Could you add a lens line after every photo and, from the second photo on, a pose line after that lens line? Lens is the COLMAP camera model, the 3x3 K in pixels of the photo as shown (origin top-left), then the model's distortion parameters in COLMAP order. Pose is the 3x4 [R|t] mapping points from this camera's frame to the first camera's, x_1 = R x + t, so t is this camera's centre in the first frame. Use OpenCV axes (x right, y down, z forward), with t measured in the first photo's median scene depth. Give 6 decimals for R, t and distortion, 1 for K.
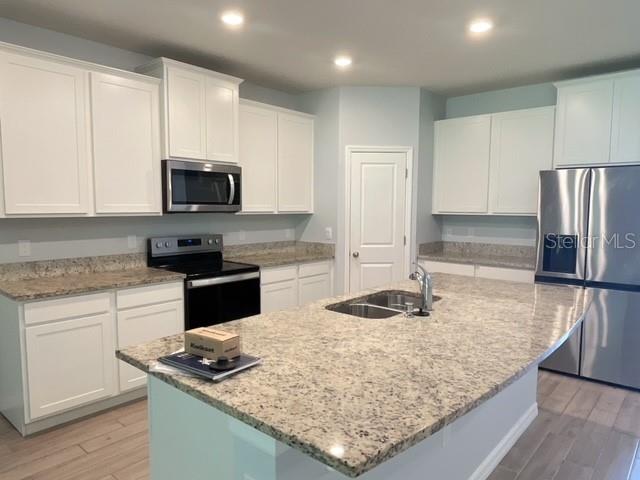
lens RADIAL K [[445.5, 0, 314.3], [0, 445.5, 244.4], [0, 0, 1]] dist [0.003806, -0.005906]
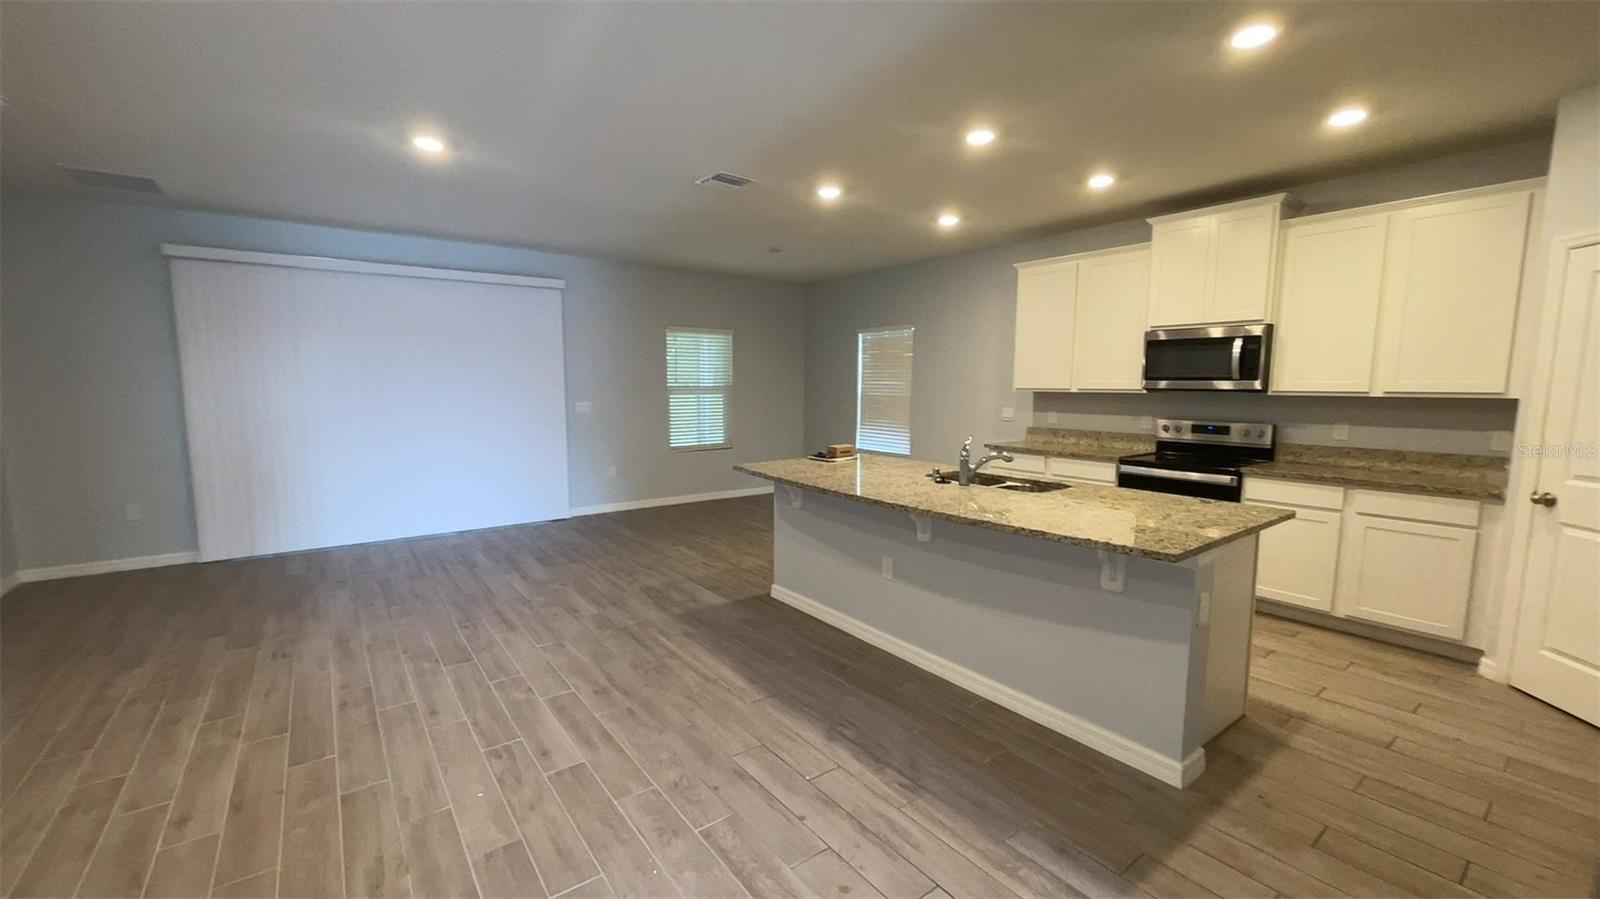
lens RADIAL K [[639.9, 0, 791.8], [0, 639.9, 452.3], [0, 0, 1]] dist [-0.001542, -0.000205]
pose [[-0.210229, 0.100104, -0.972514, 0.974171], [-0.088849, 0.988671, 0.120974, -0.035796], [0.973607, 0.111839, -0.198953, 0.519538]]
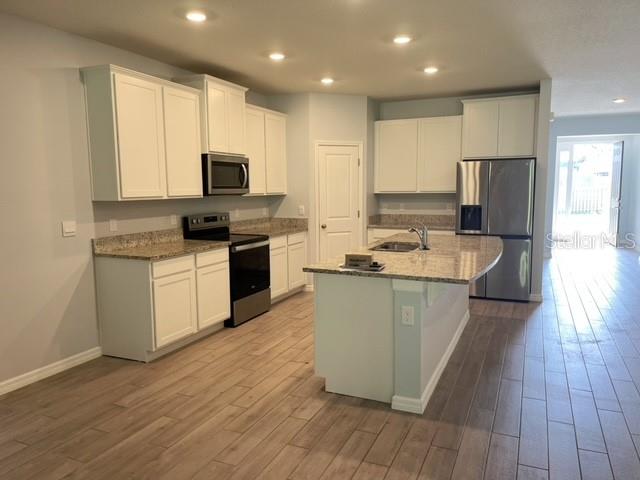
lens RADIAL K [[485.3, 0, 320.0], [0, 485.3, 240.0], [0, 0, 1]] dist [0.069436, -0.080754]
pose [[0.953657, -0.045628, 0.297416, -0.399504], [0.038699, 0.998826, 0.029147, 0.025959], [-0.298397, -0.016286, 0.954303, -0.389538]]
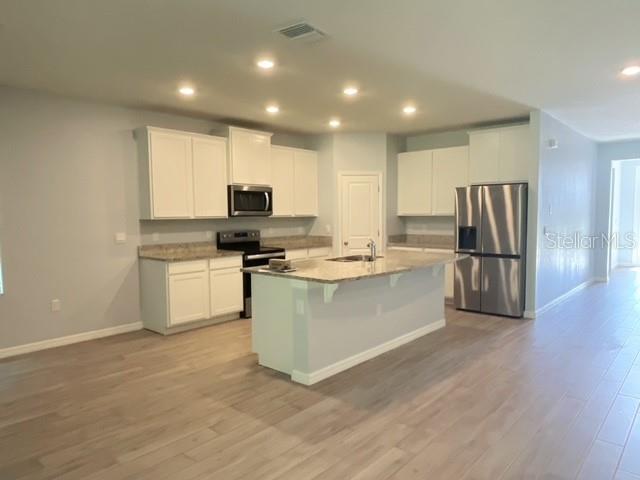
lens RADIAL K [[445.5, 0, 314.3], [0, 445.5, 244.4], [0, 0, 1]] dist [0.003806, -0.005906]
pose [[0.999886, -0.013455, -0.006844, -0.004602], [0.013354, 0.999805, -0.014571, 0.057418], [0.007039, 0.014478, 0.999870, -0.609231]]
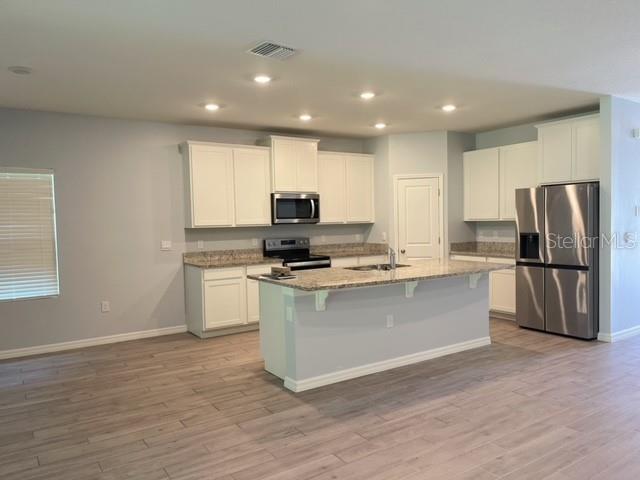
lens RADIAL K [[485.3, 0, 320.0], [0, 485.3, 240.0], [0, 0, 1]] dist [0.069436, -0.080754]
pose [[0.966100, -0.015041, -0.257731, 0.284322], [0.004361, 0.999110, -0.041960, 0.061284], [0.258133, 0.039414, 0.965305, -0.665847]]
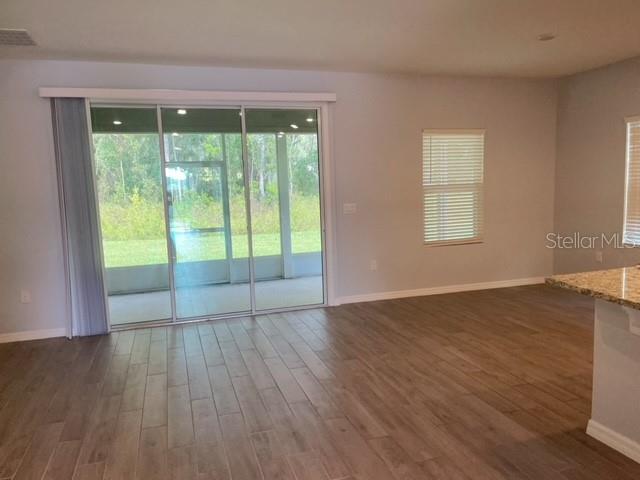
lens RADIAL K [[485.3, 0, 320.0], [0, 485.3, 240.0], [0, 0, 1]] dist [0.069436, -0.080754]
pose [[-0.516835, 0.109161, -0.849097, 0.714305], [-0.042613, 0.987327, 0.152870, -0.020858], [0.855024, 0.115191, -0.505634, 0.300026]]
